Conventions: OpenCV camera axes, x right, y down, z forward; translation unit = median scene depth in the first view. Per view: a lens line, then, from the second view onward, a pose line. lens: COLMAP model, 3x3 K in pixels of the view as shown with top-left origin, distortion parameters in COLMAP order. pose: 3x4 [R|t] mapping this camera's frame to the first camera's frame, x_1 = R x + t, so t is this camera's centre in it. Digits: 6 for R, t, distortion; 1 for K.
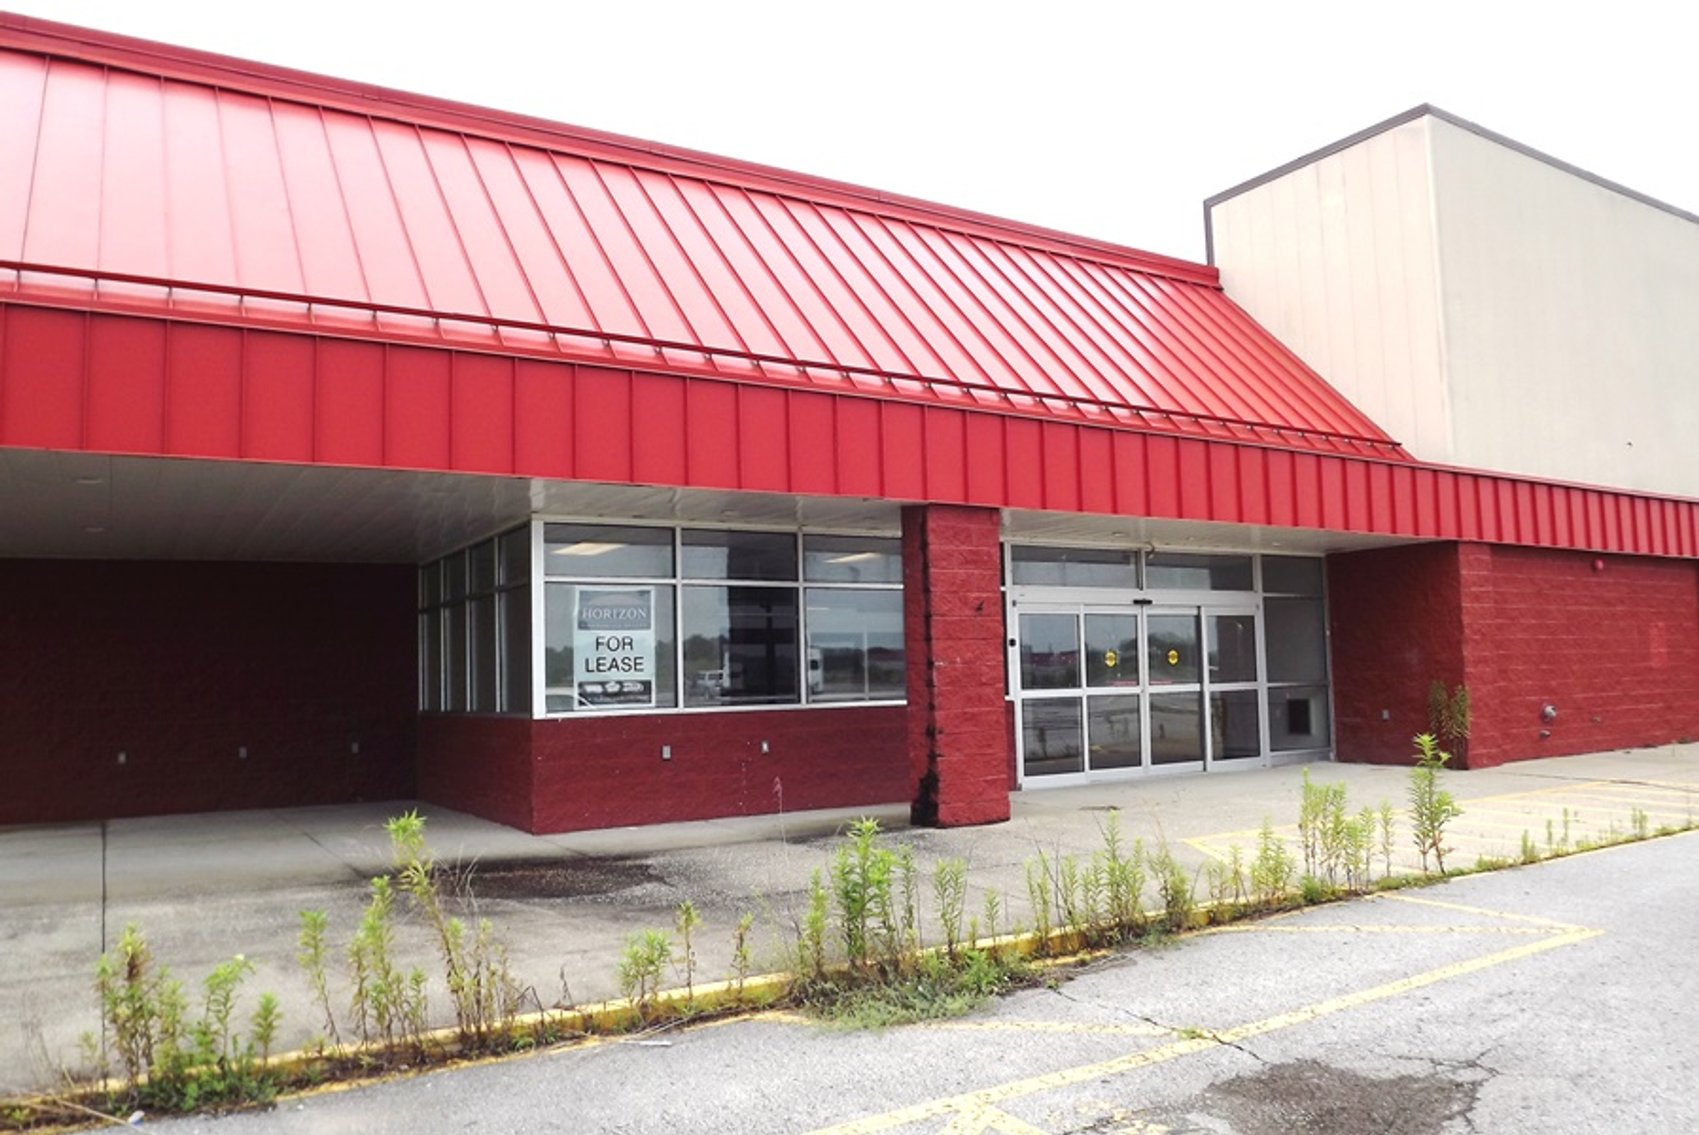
lens RADIAL K [[1237.4, 0, 849.5], [0, 1237.4, 567.5], [0, 0, 1]] dist [-0.003416, -0.000542]
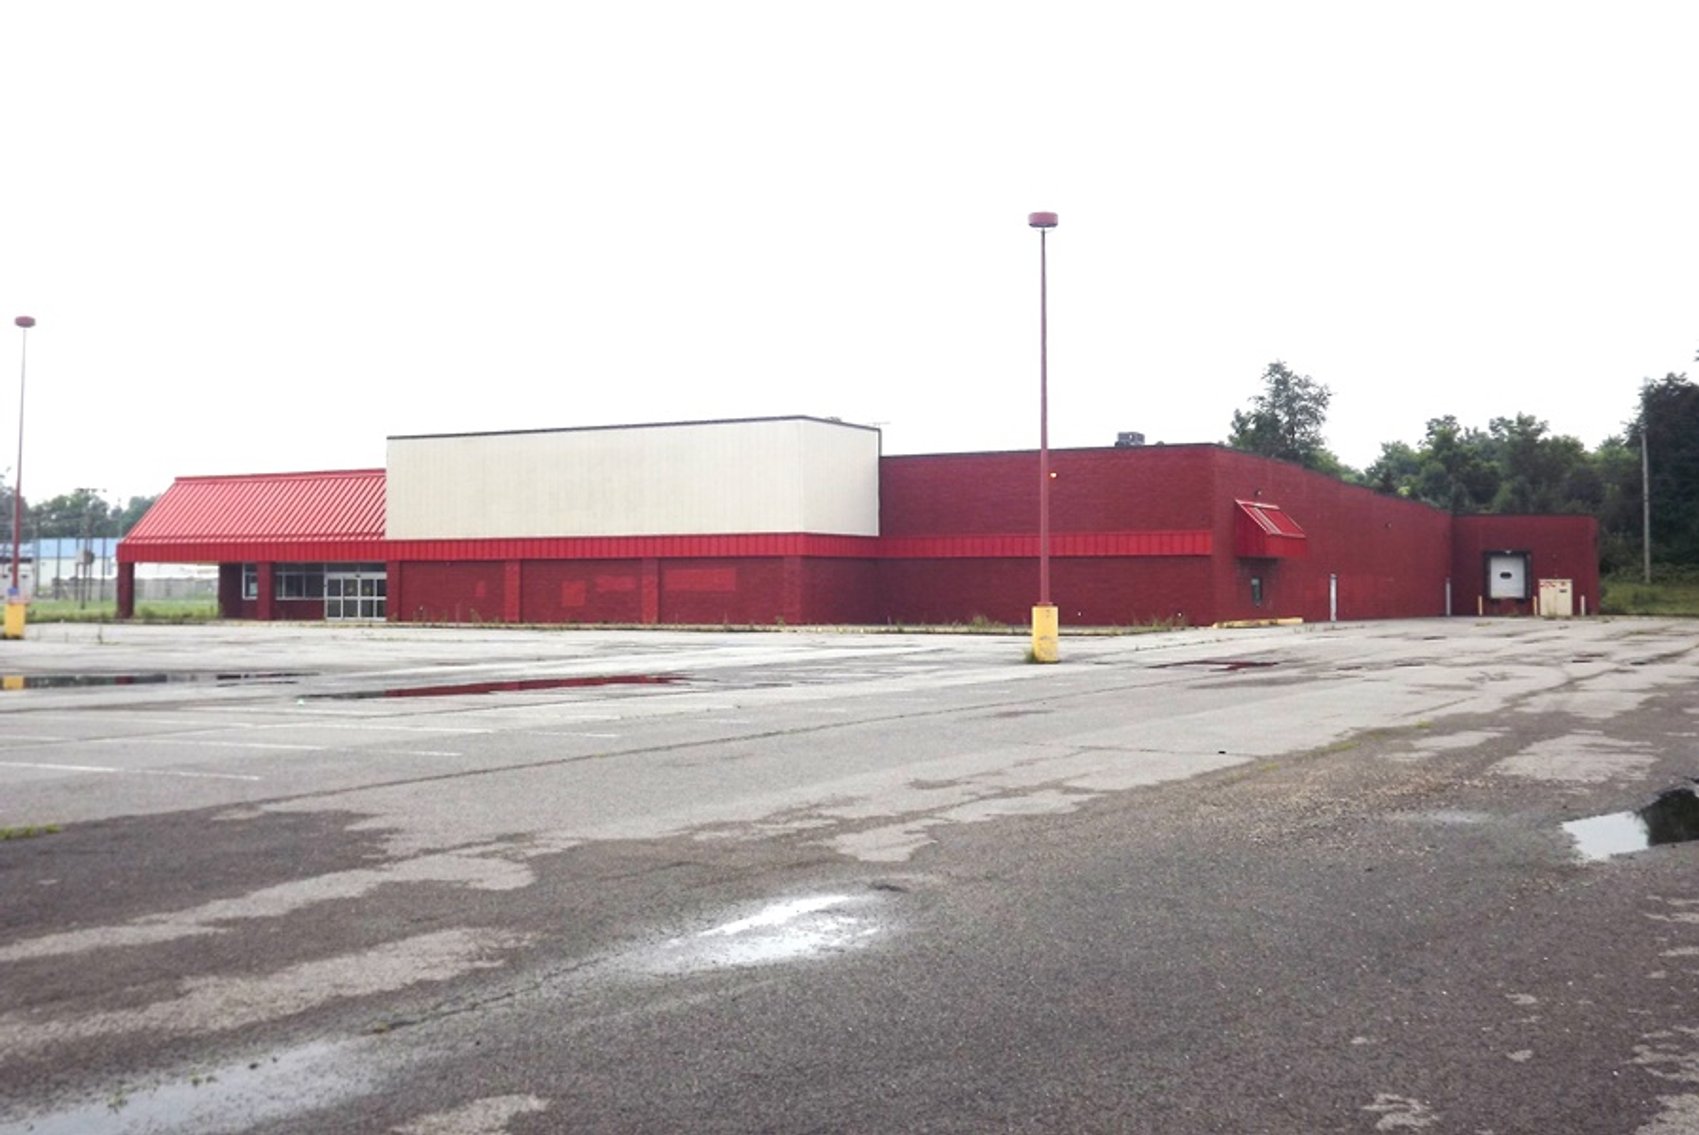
lens RADIAL K [[1918.5, 0, 849.5], [0, 1918.5, 567.5], [0, 0, 1]] dist [0.006660, 0.002675]
pose [[0.474199, 0.021109, -0.880165, 6.024167], [0.065218, 0.996124, 0.059028, -0.243624], [0.877999, -0.085393, 0.470984, -0.475282]]
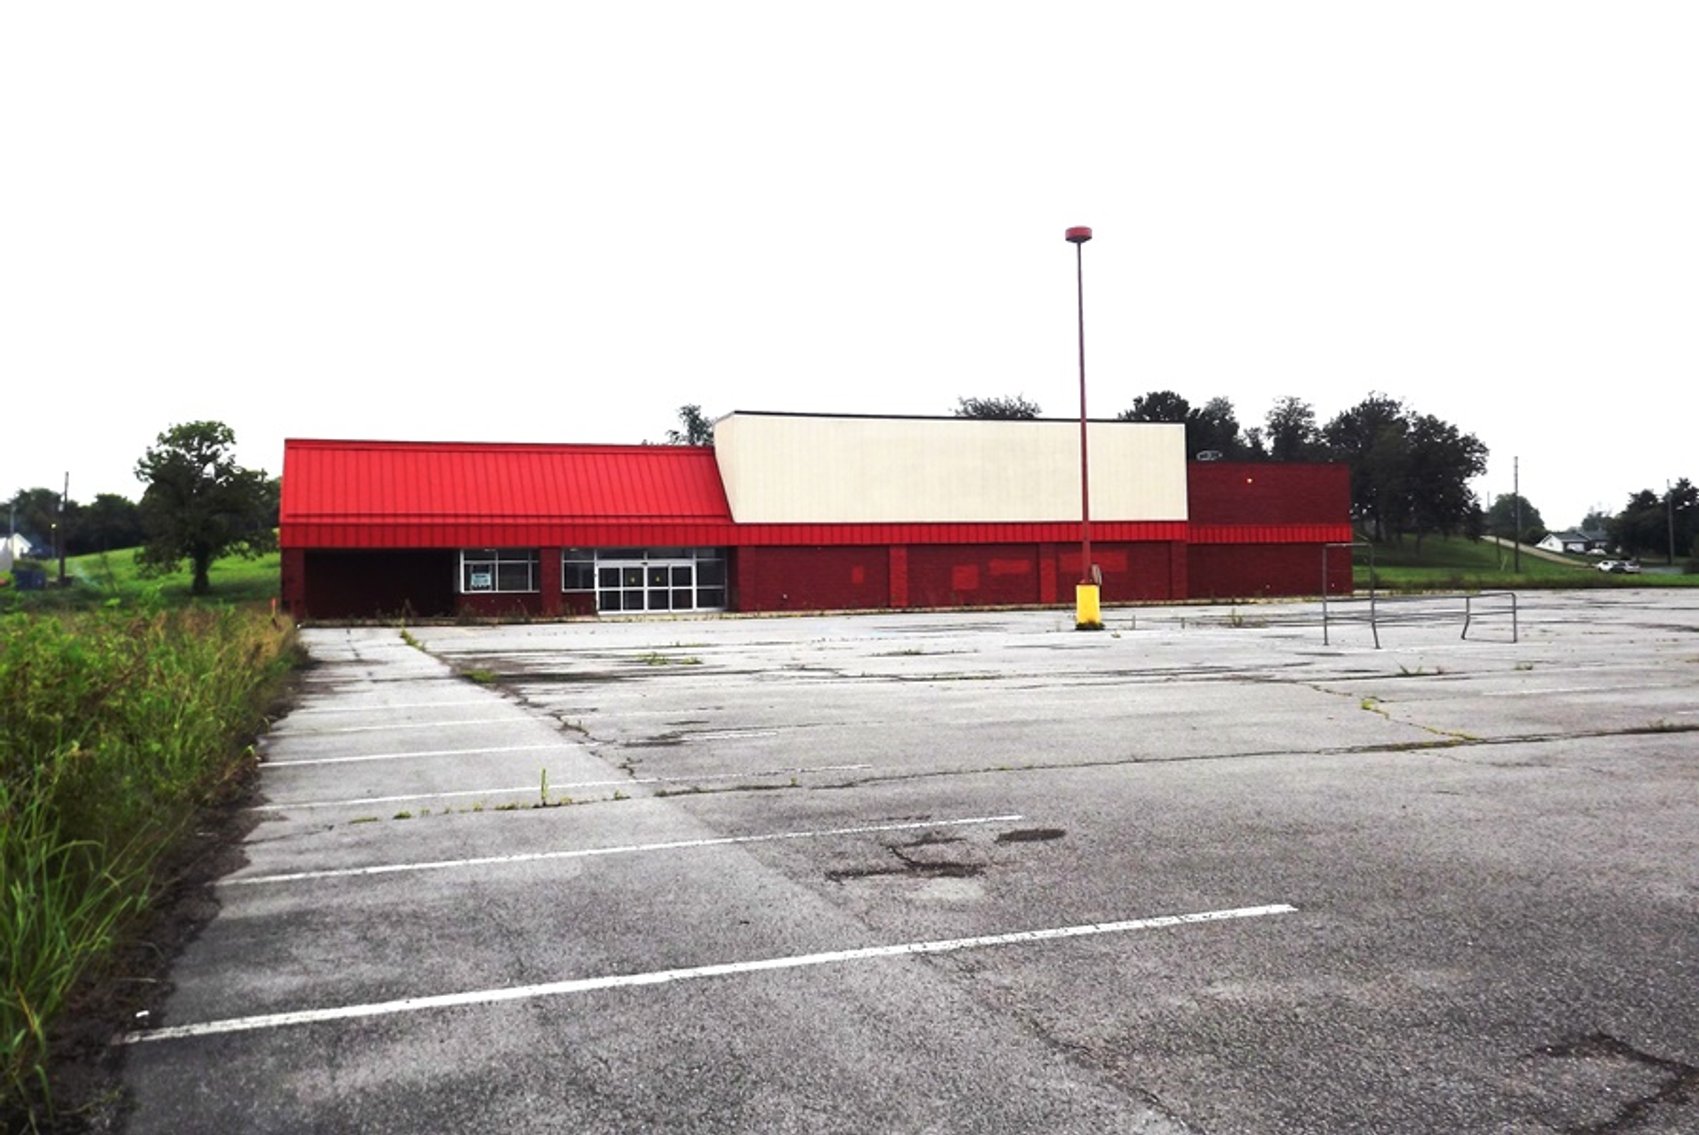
lens RADIAL K [[1413.2, 0, 849.5], [0, 1413.2, 567.5], [0, 0, 1]] dist [-0.006050, -0.004181]
pose [[0.971099, 0.010165, -0.238462, 1.661602], [0.010273, 0.996387, 0.084309, -0.276826], [0.238458, -0.084322, 0.967485, -2.590611]]
